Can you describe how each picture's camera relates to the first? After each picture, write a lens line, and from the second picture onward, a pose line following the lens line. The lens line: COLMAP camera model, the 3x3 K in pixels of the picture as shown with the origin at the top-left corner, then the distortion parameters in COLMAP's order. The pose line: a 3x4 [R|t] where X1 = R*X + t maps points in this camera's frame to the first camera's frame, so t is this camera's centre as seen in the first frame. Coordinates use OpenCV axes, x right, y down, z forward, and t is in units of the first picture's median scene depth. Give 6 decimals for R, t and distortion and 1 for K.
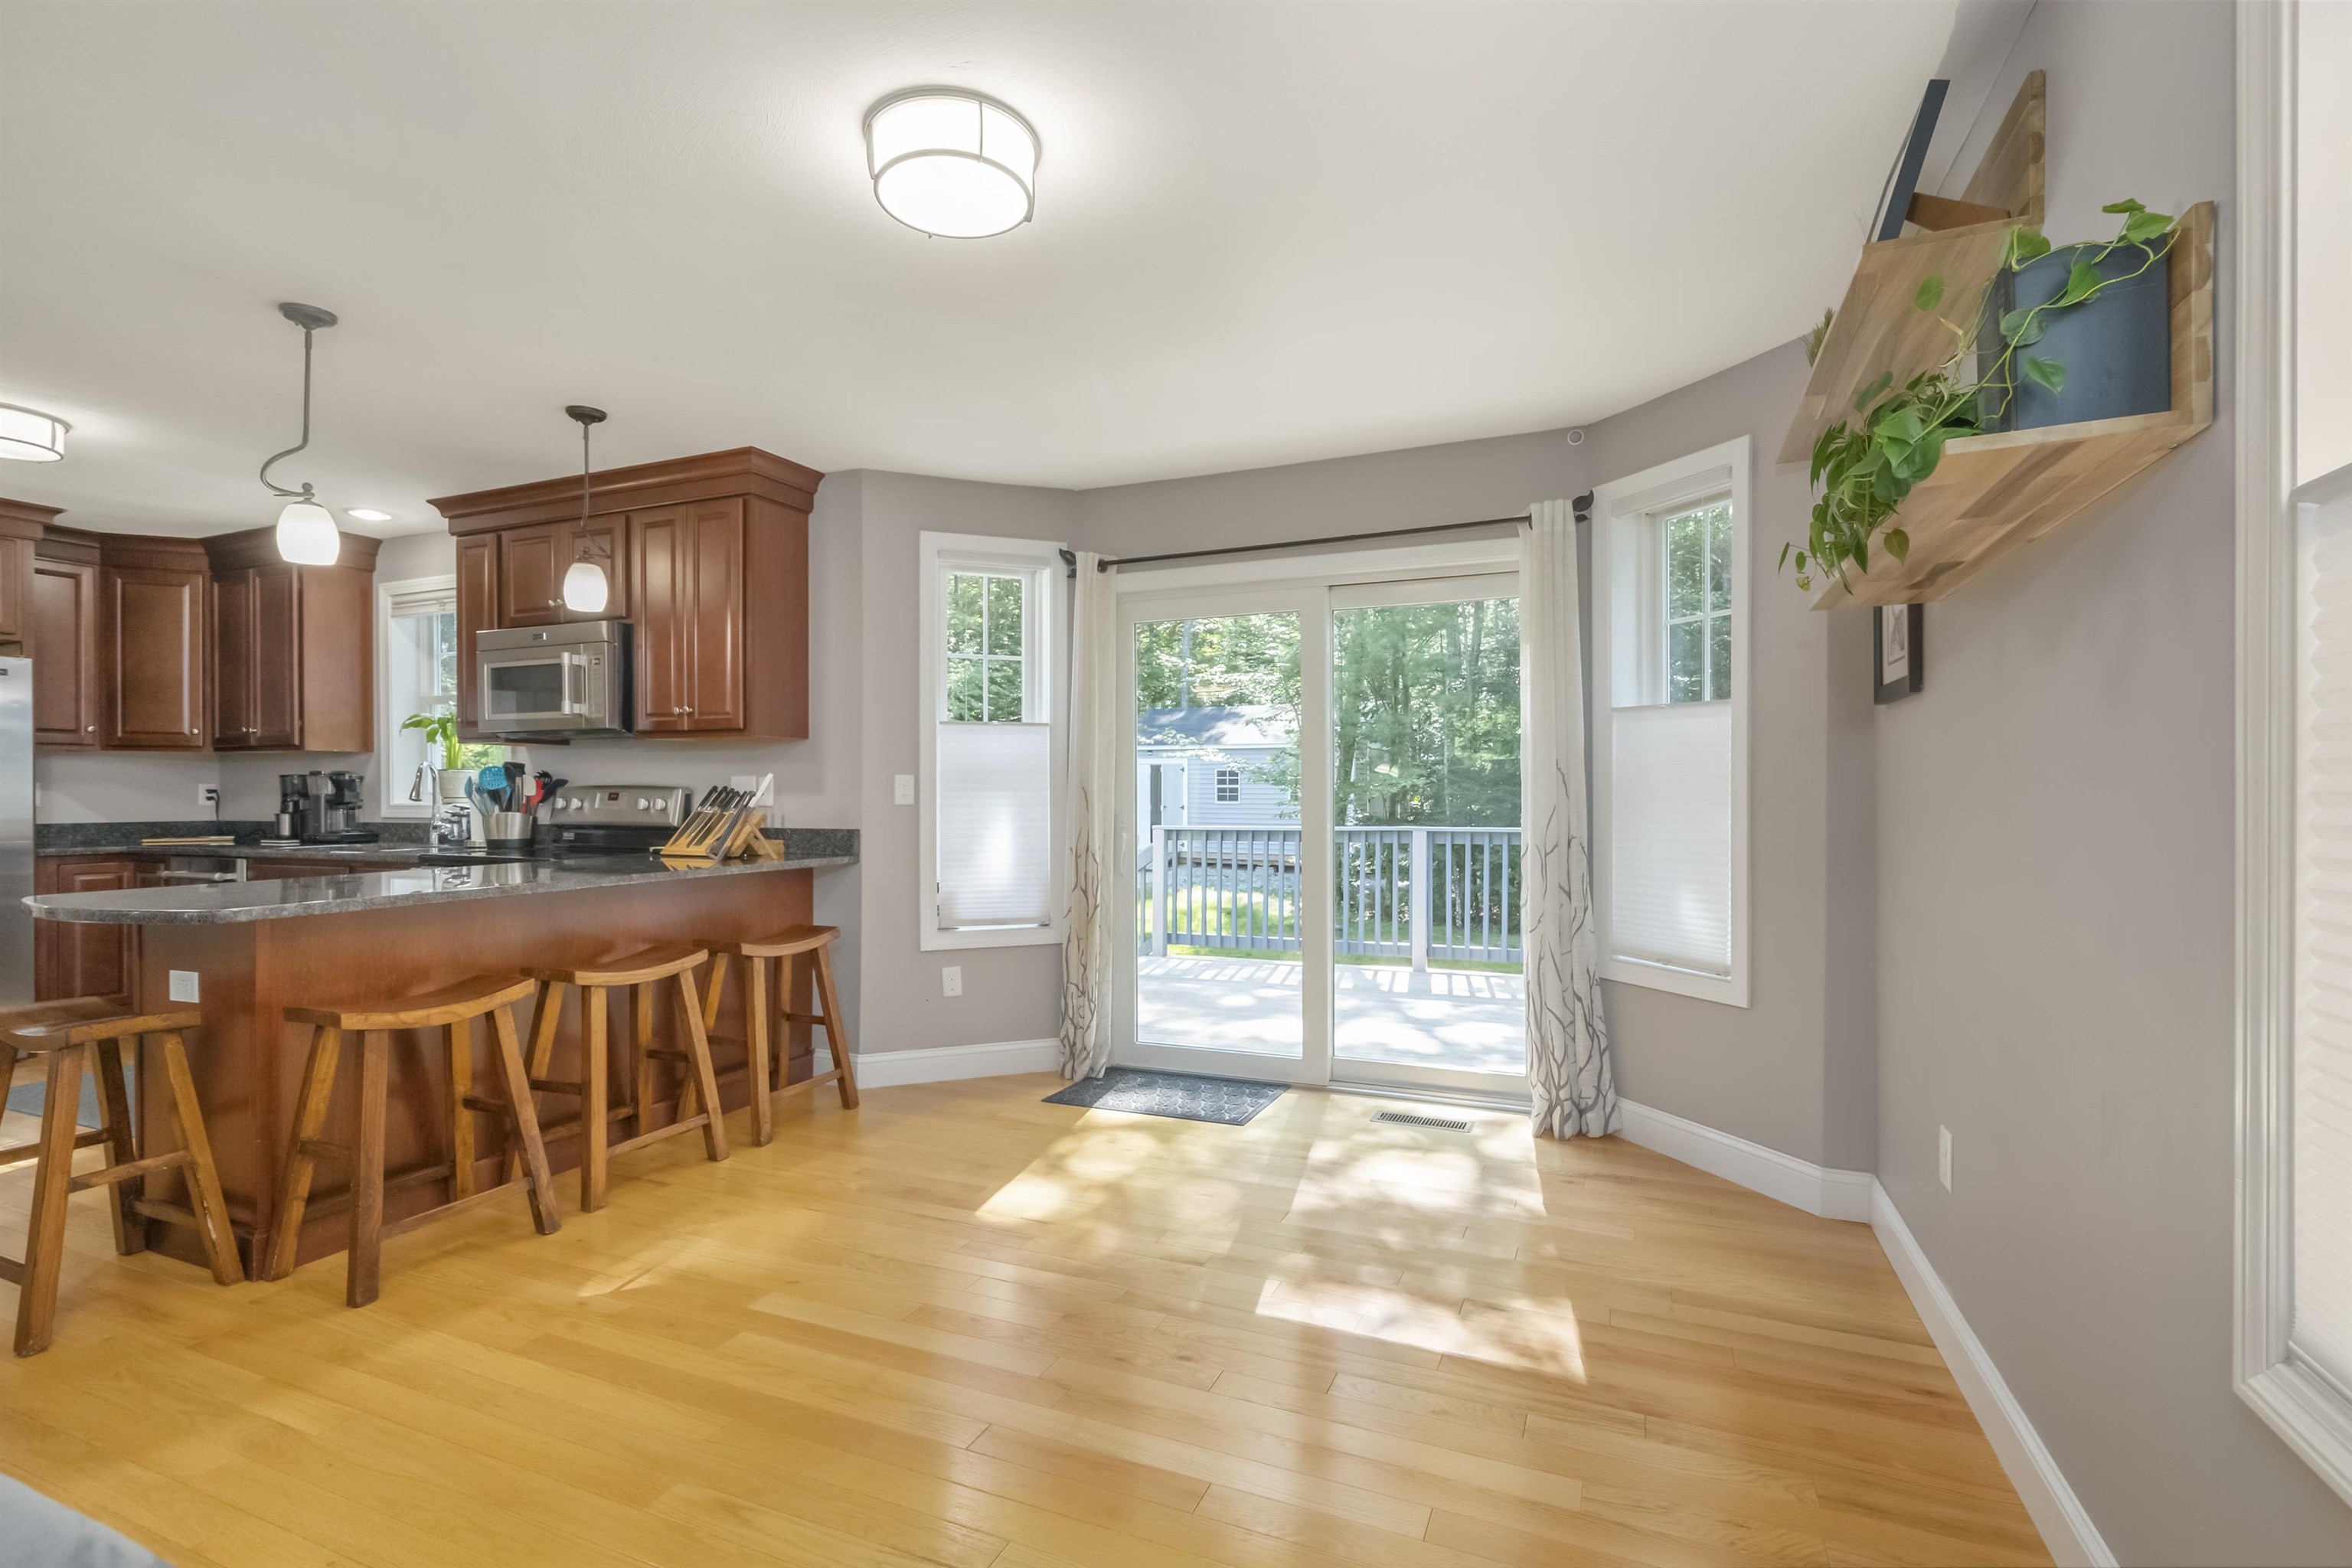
lens RADIAL K [[1083.6, 0, 1171.5], [0, 1083.6, 792.2], [0, 0, 1]] dist [-0.002973, 0.000769]
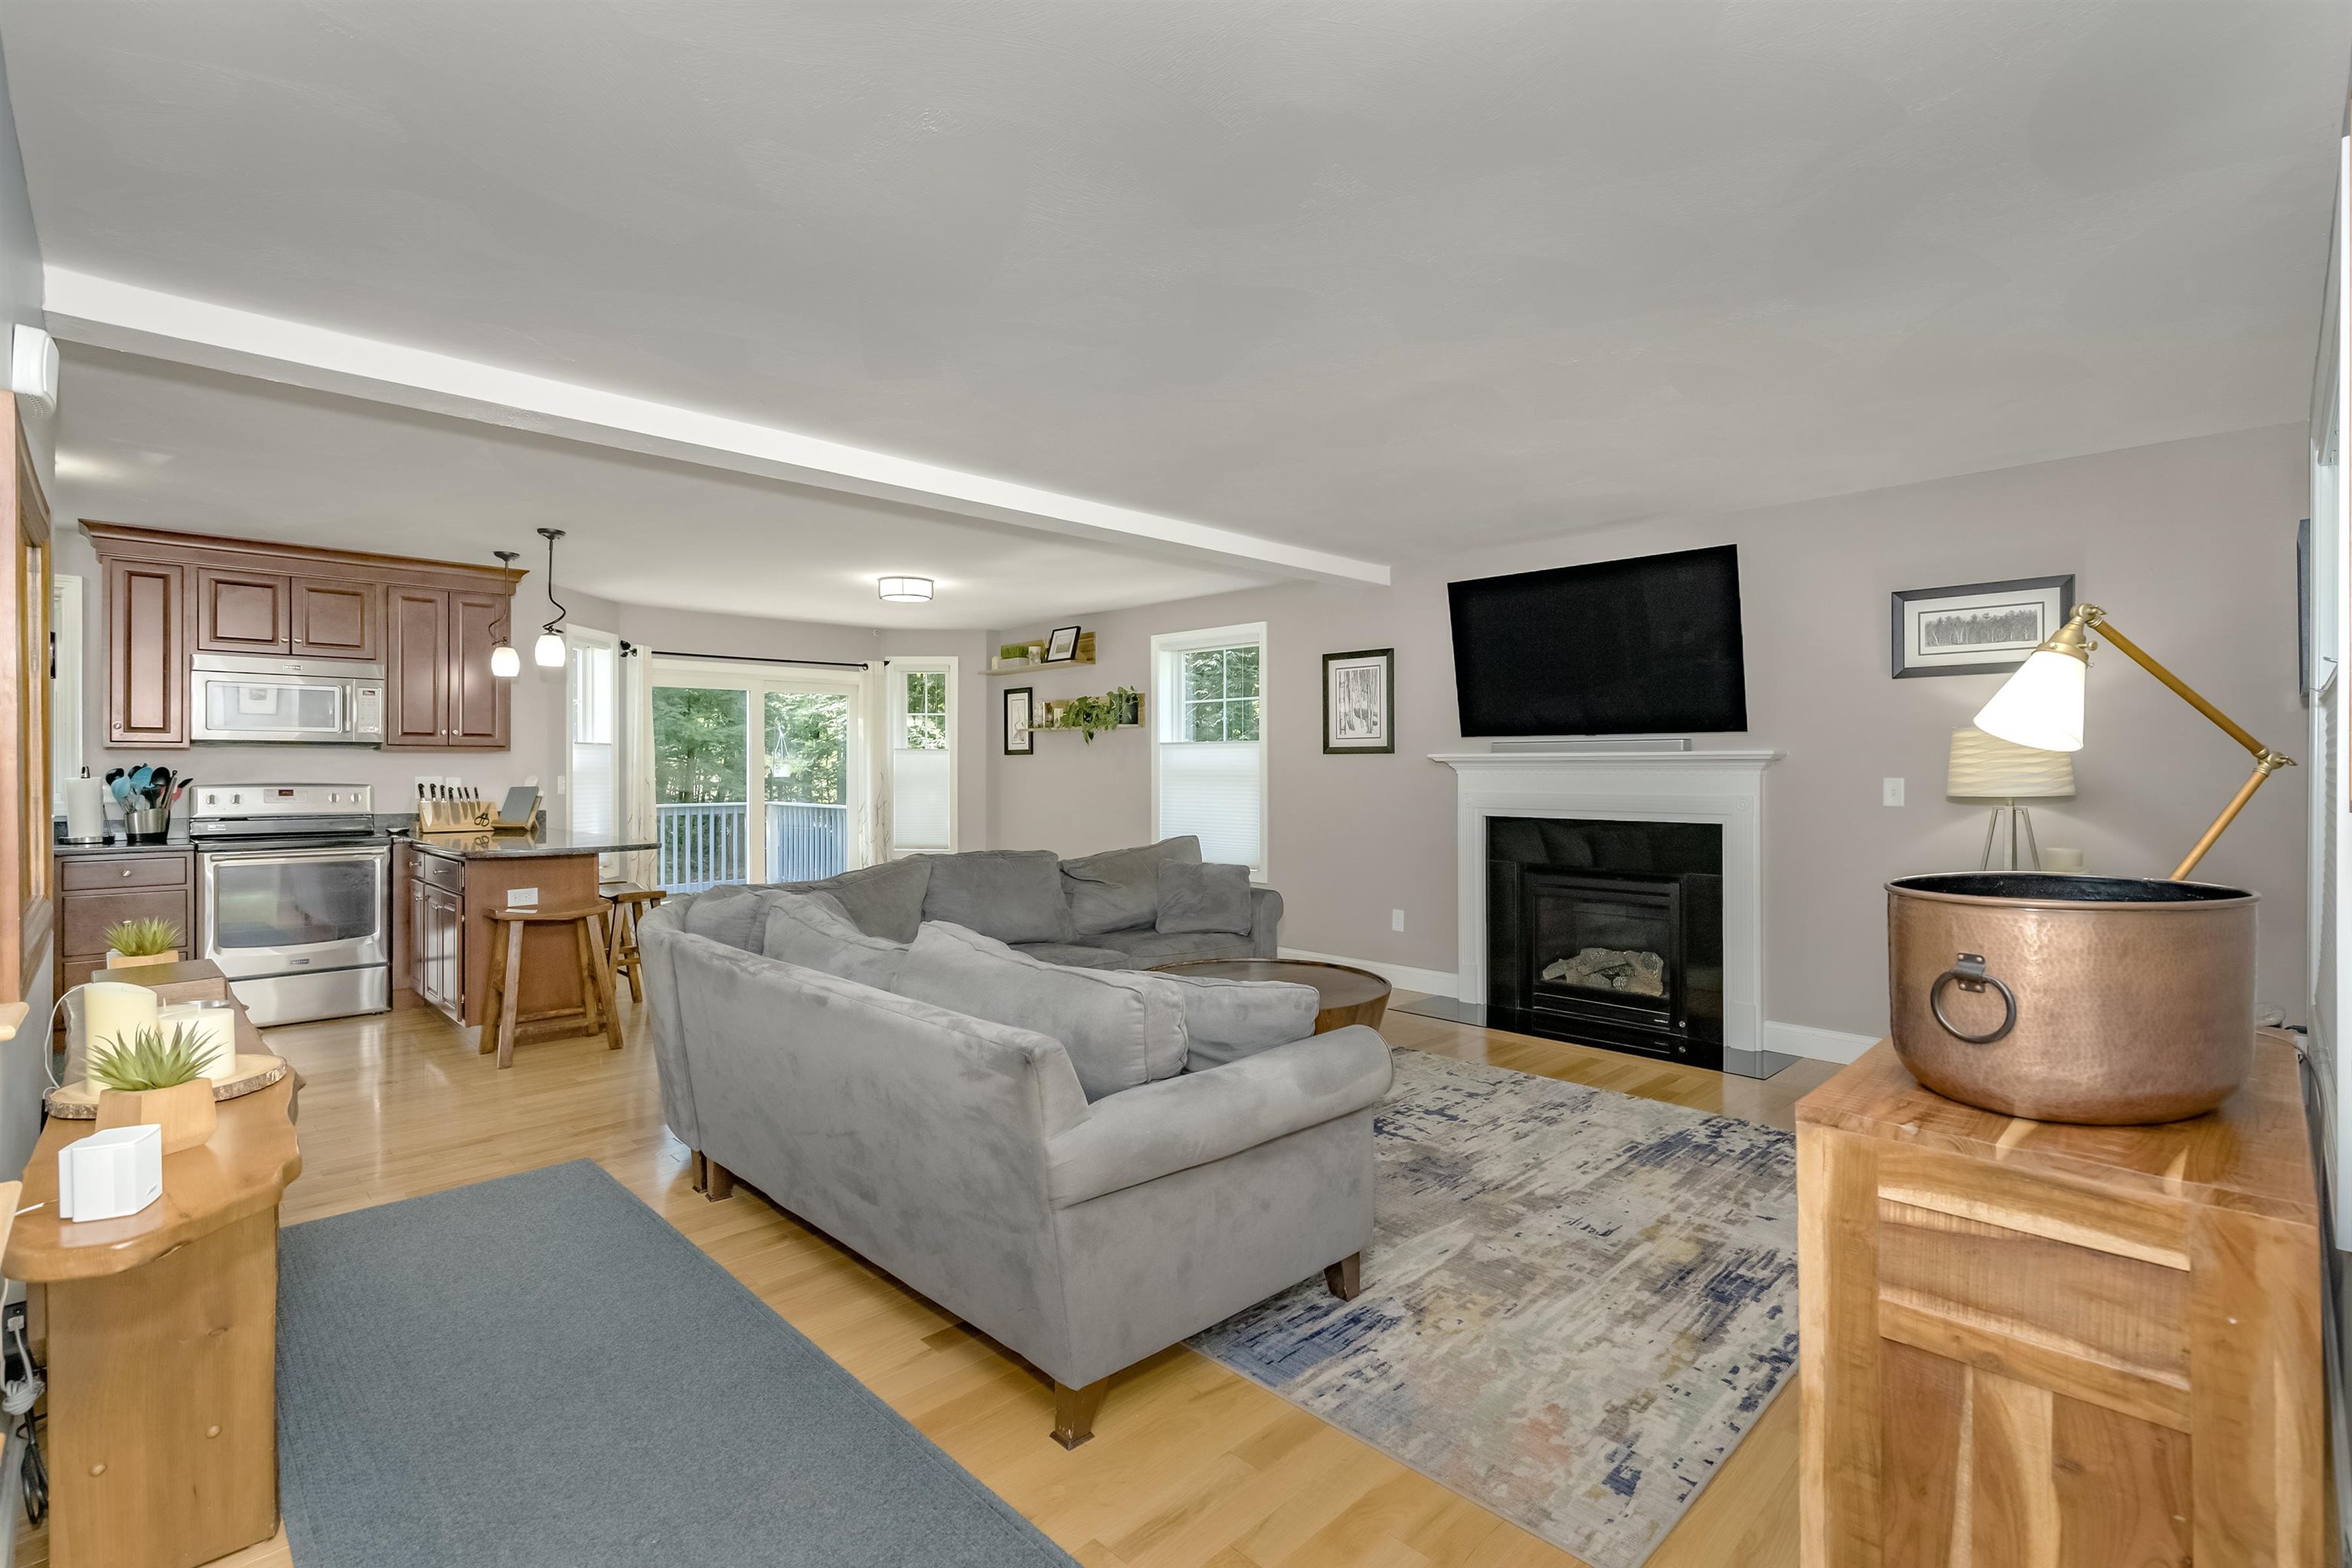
lens RADIAL K [[1083.6, 0, 1200.7], [0, 1083.6, 772.0], [0, 0, 1]] dist [-0.002973, 0.000769]
pose [[0.366320, 0.000683, 0.930489, -1.255855], [0.004202, 0.999988, -0.002389, -0.012410], [-0.930480, 0.004785, 0.366312, -0.417353]]
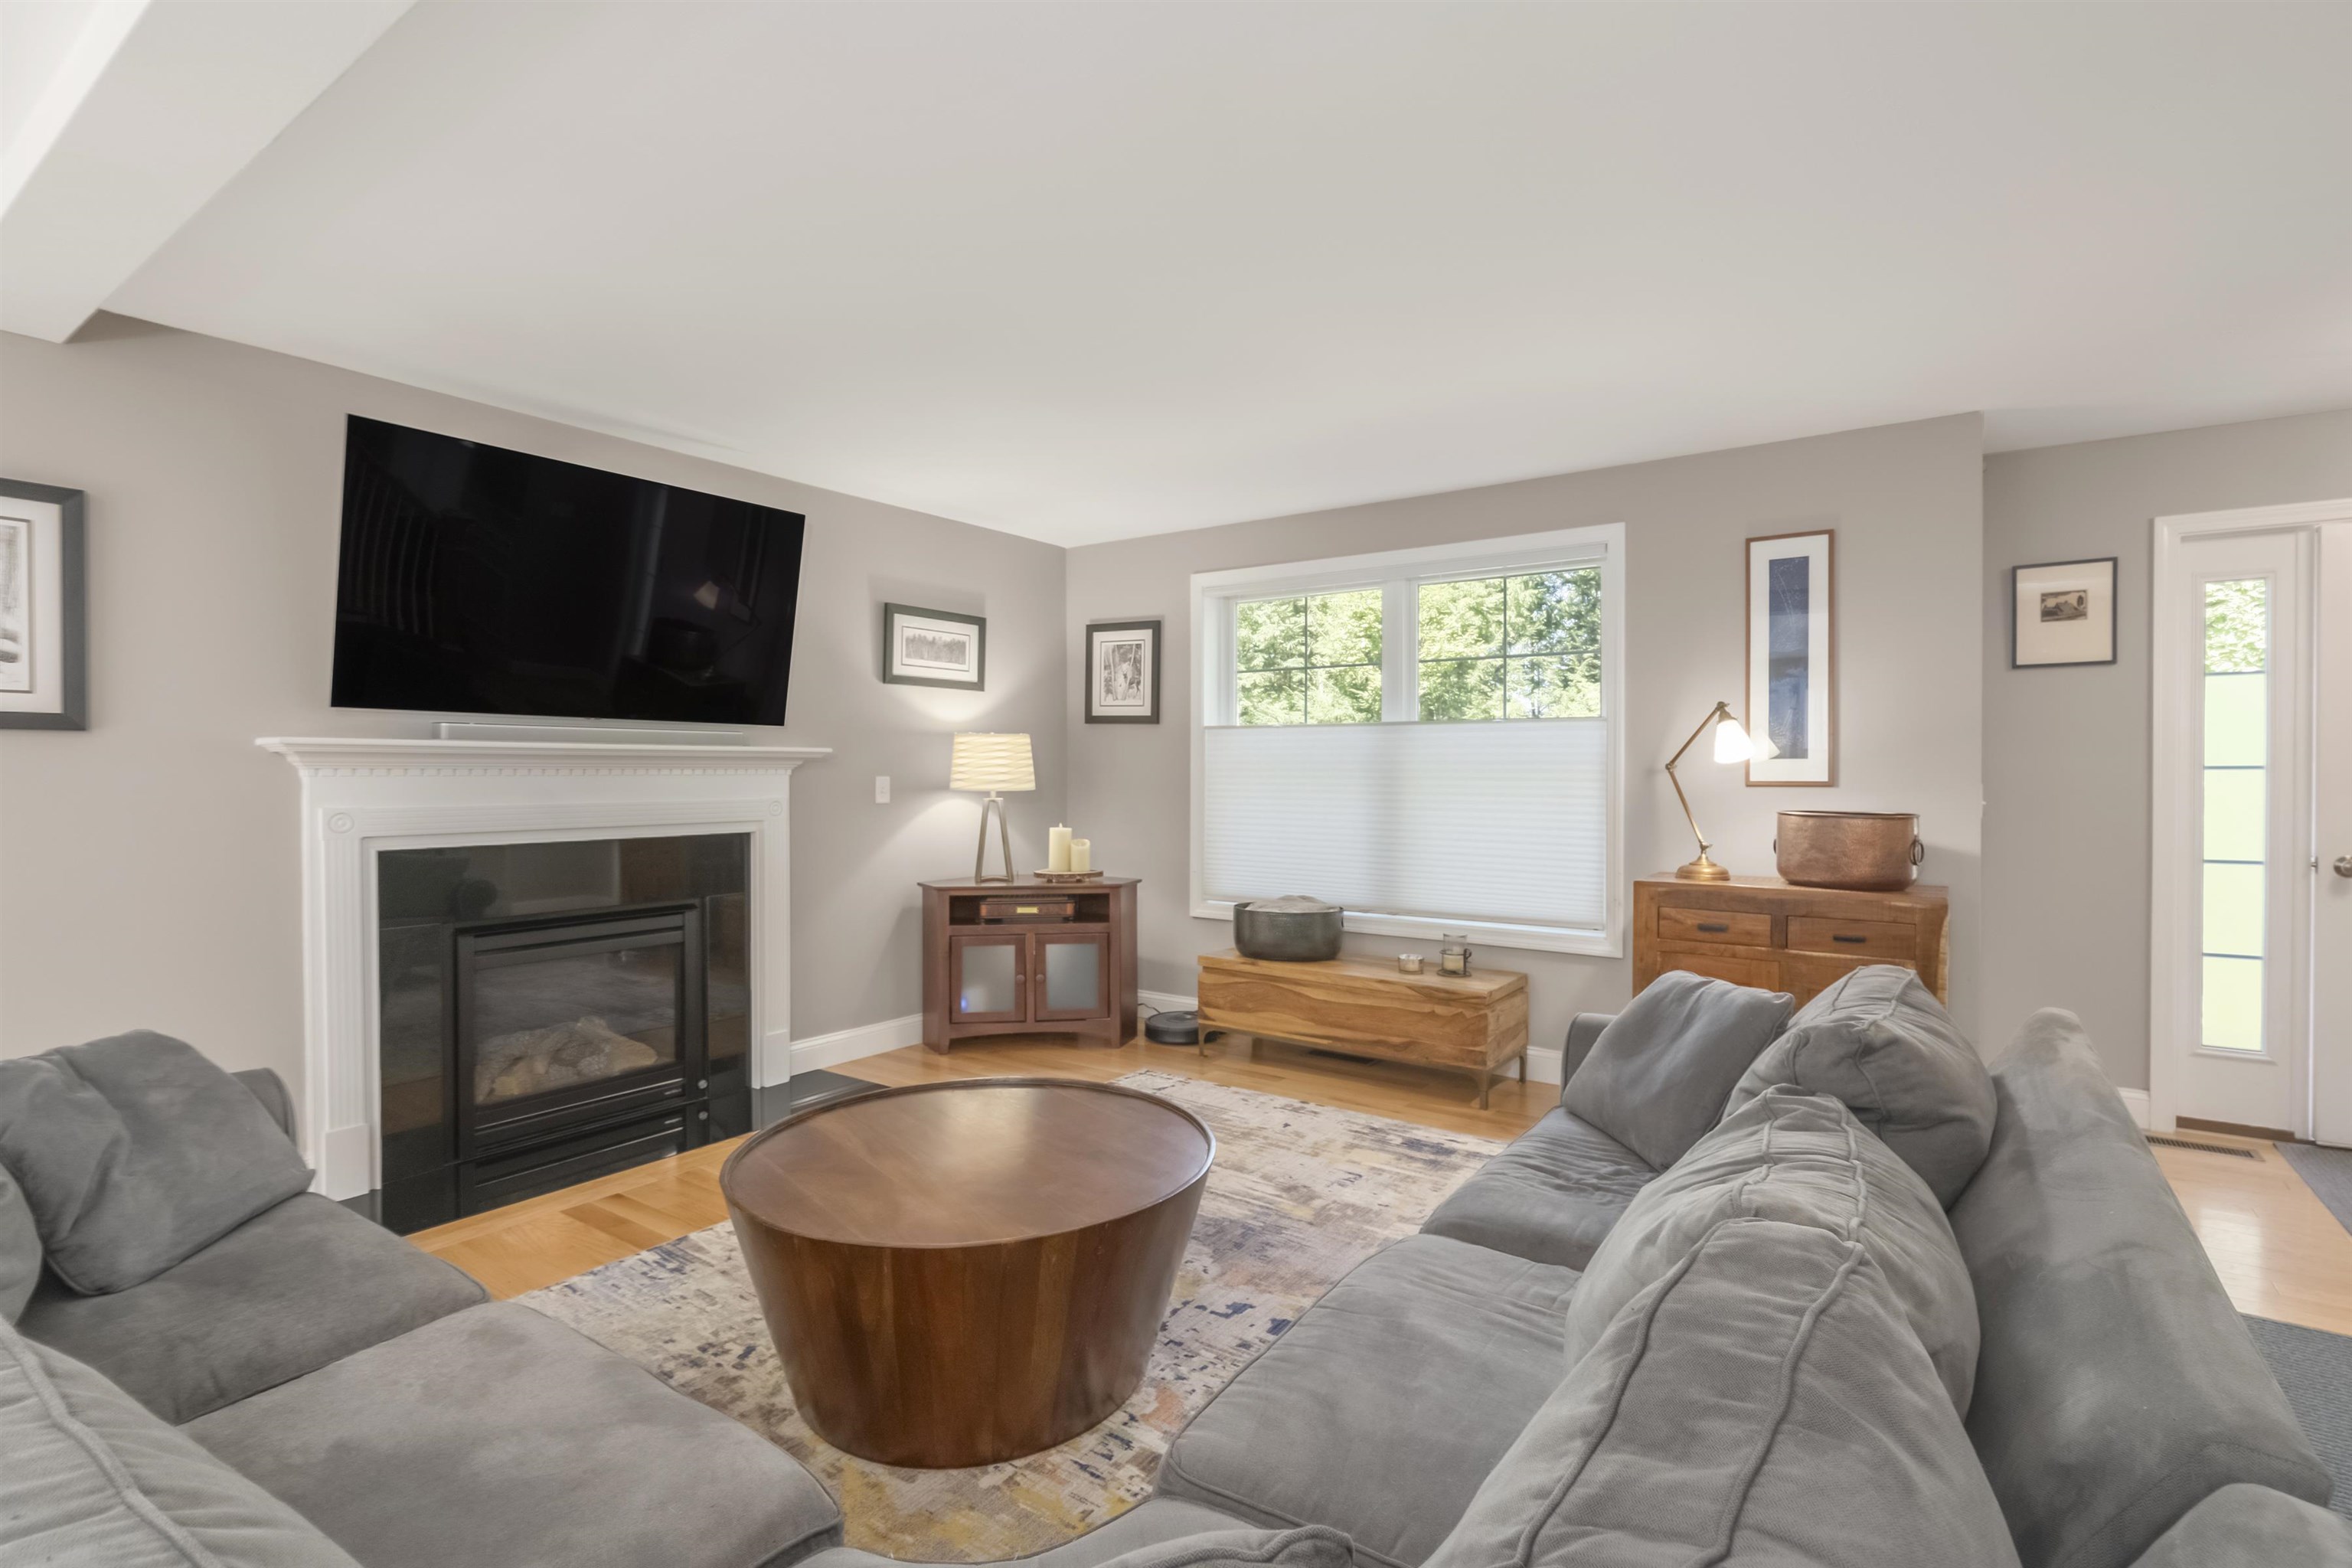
lens RADIAL K [[1083.6, 0, 1187.4], [0, 1083.6, 787.8], [0, 0, 1]] dist [-0.002973, 0.000769]
pose [[-0.978925, -0.002191, 0.204208, -0.639426], [0.002228, 0.999768, 0.021408, -0.017385], [-0.204207, 0.021411, -0.978693, 0.295401]]
